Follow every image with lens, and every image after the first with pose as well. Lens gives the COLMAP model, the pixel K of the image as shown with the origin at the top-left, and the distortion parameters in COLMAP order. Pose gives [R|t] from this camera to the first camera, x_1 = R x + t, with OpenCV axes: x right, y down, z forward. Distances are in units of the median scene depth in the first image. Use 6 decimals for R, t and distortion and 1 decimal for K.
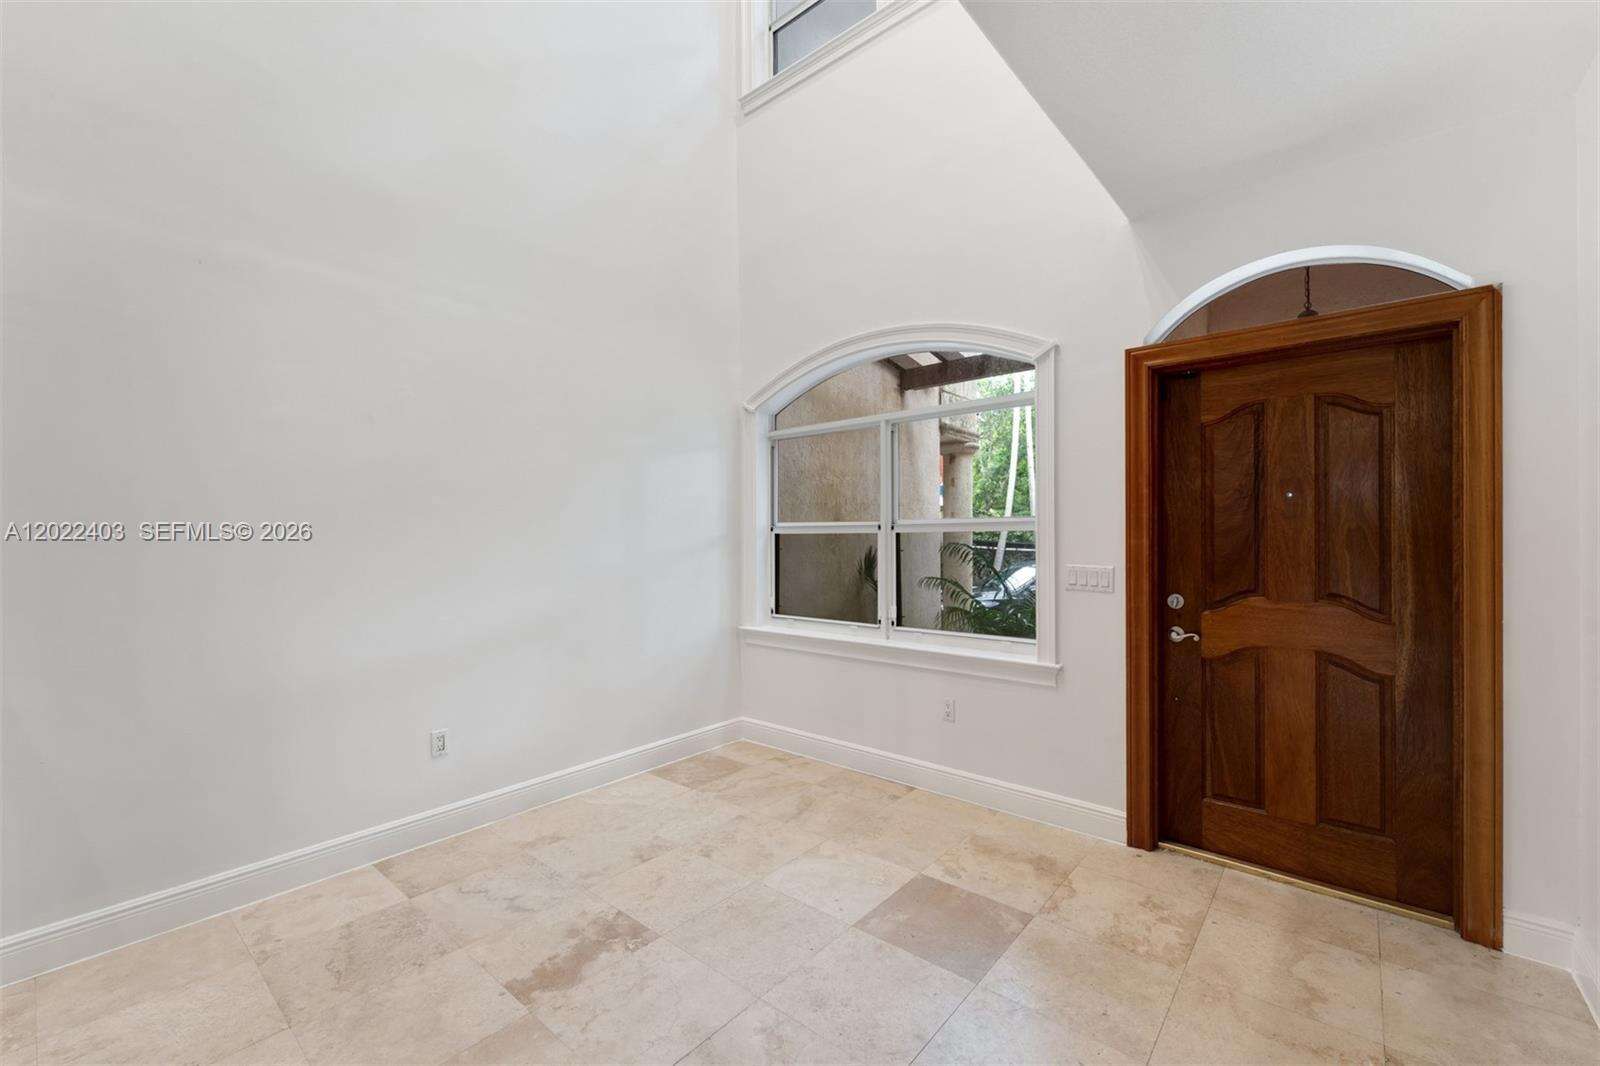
lens RADIAL K [[656.2, 0, 795.9], [0, 656.2, 544.2], [0, 0, 1]] dist [-0.000259, -0.000023]
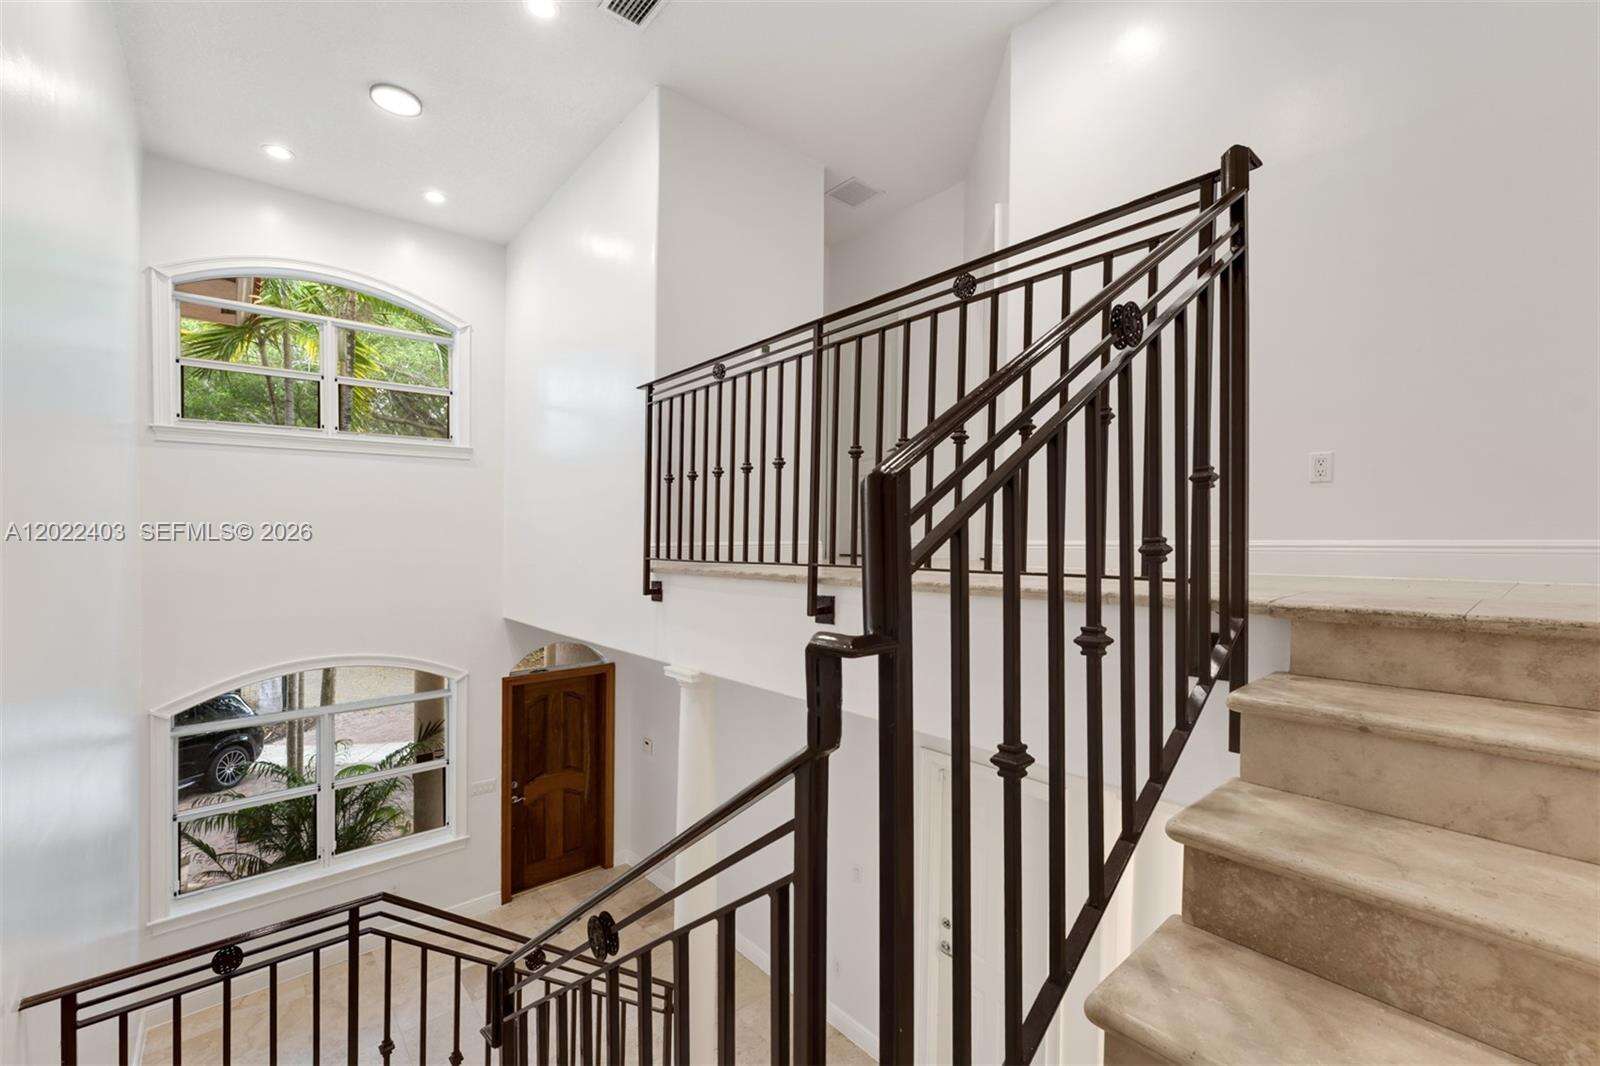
lens RADIAL K [[656.2, 0, 795.9], [0, 656.2, 544.2], [0, 0, 1]] dist [-0.000259, -0.000023]
pose [[0.129712, -0.000351, 0.991552, -1.634262], [0.007936, 0.999968, -0.000684, -0.781058], [-0.991520, 0.007958, 0.129711, -0.271260]]
